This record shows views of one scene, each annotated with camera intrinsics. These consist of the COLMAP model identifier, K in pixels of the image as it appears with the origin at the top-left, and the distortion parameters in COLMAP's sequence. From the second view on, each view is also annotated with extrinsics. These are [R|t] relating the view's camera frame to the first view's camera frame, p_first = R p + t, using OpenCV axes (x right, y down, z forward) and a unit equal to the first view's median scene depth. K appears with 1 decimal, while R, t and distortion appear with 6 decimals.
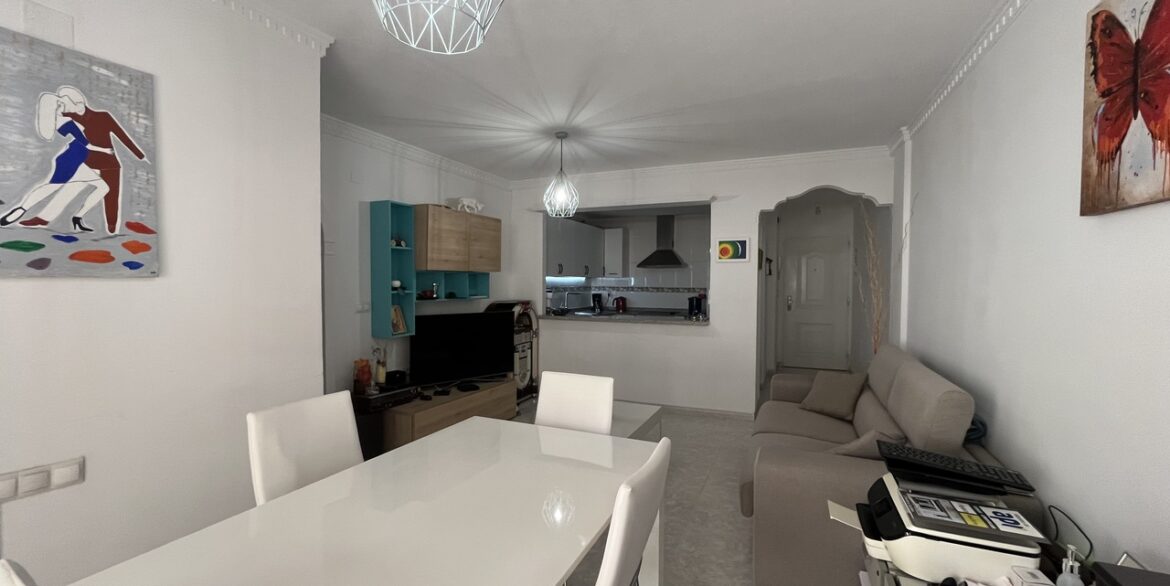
lens RADIAL K [[478.3, 0, 582.2], [0, 478.3, 294.7], [0, 0, 1]] dist [-0.007796, 0.003543]
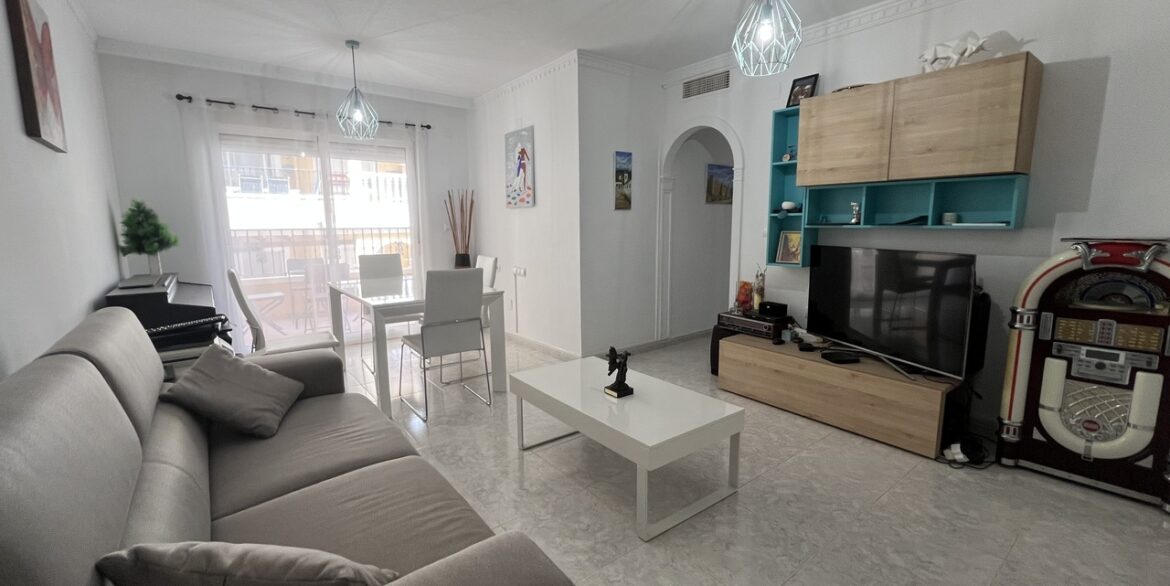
lens RADIAL K [[478.3, 0, 582.2], [0, 478.3, 294.7], [0, 0, 1]] dist [-0.007796, 0.003543]
pose [[-0.475538, 0.129228, -0.870151, 0.515430], [-0.020686, 0.987235, 0.157921, 0.007833], [0.879452, 0.093097, -0.466795, 0.994000]]
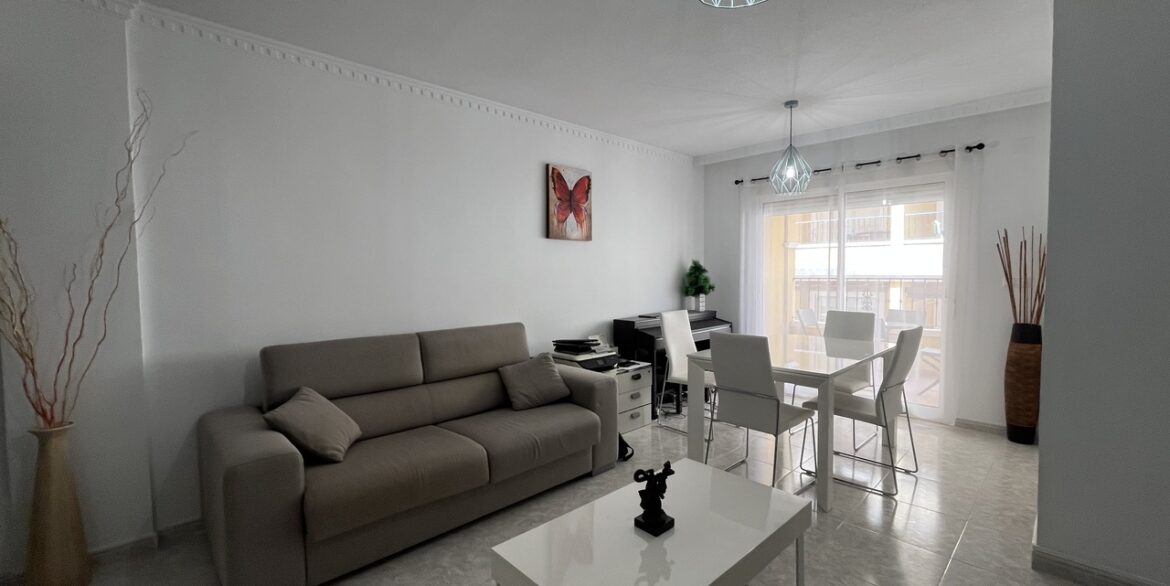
lens RADIAL K [[493.9, 0, 585.0], [0, 493.9, 293.0], [0, 0, 1]] dist [-0.000959, 0.000051]
pose [[-0.931338, -0.010121, 0.364014, -0.083400], [0.015454, 0.997615, 0.067277, -0.014919], [-0.363827, 0.068283, -0.928960, 1.192616]]
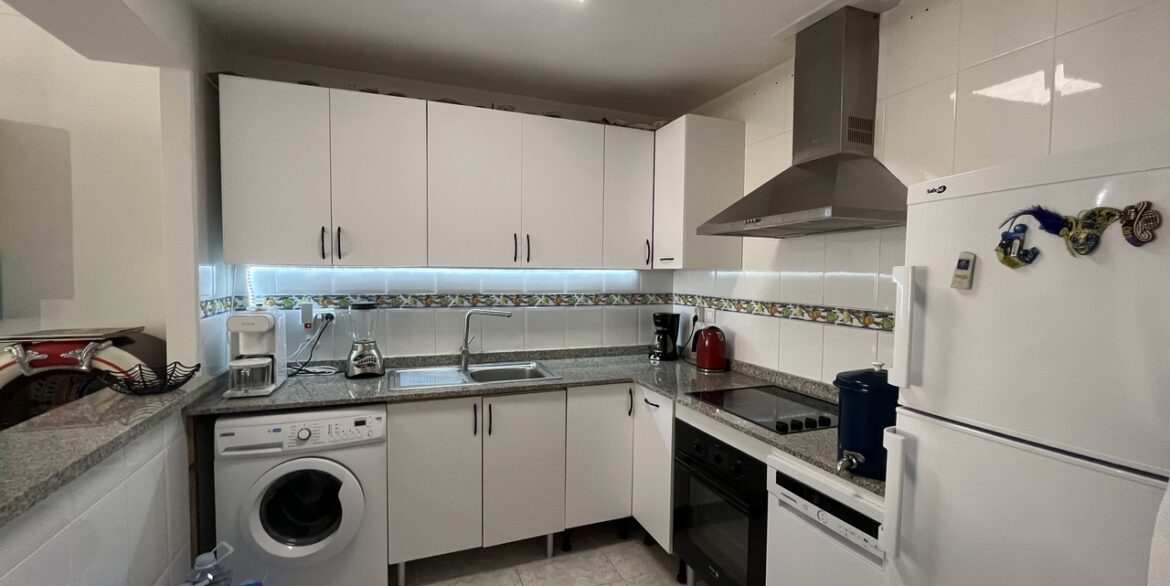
lens RADIAL K [[478.3, 0, 582.2], [0, 478.3, 294.7], [0, 0, 1]] dist [-0.007796, 0.003543]
pose [[0.710181, 0.035845, -0.703106, 0.453416], [-0.029019, 0.999345, 0.021637, -0.042284], [0.703421, 0.005037, 0.710756, 1.265836]]
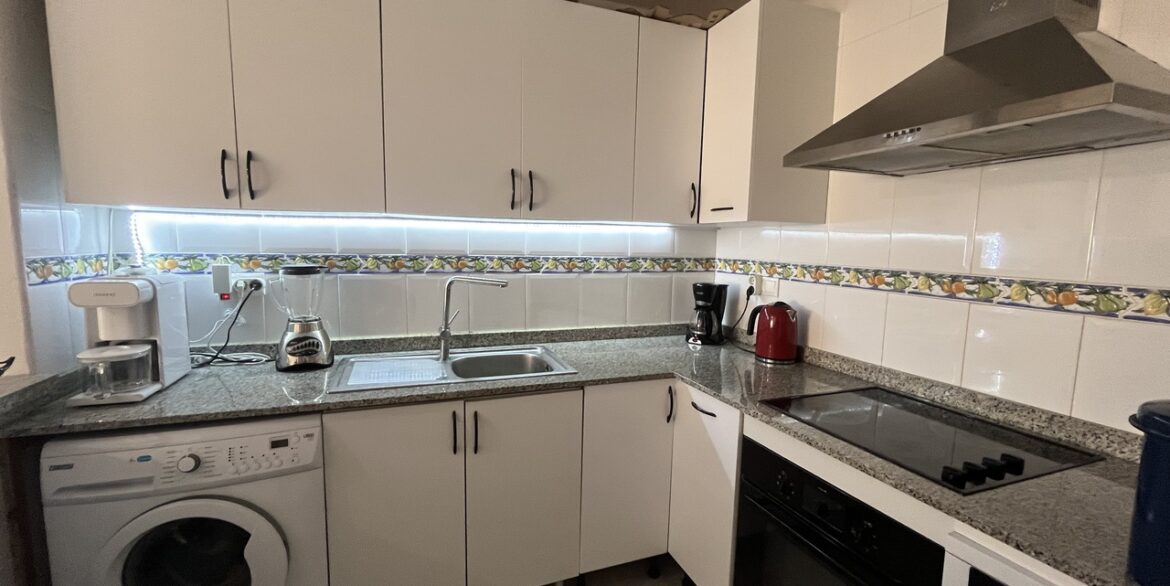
lens RADIAL K [[478.3, 0, 582.2], [0, 478.3, 294.7], [0, 0, 1]] dist [-0.007796, 0.003543]
pose [[0.704365, 0.087814, -0.704386, 0.331643], [-0.037412, 0.995532, 0.086700, -0.032594], [0.708852, -0.034716, 0.704503, 1.365494]]
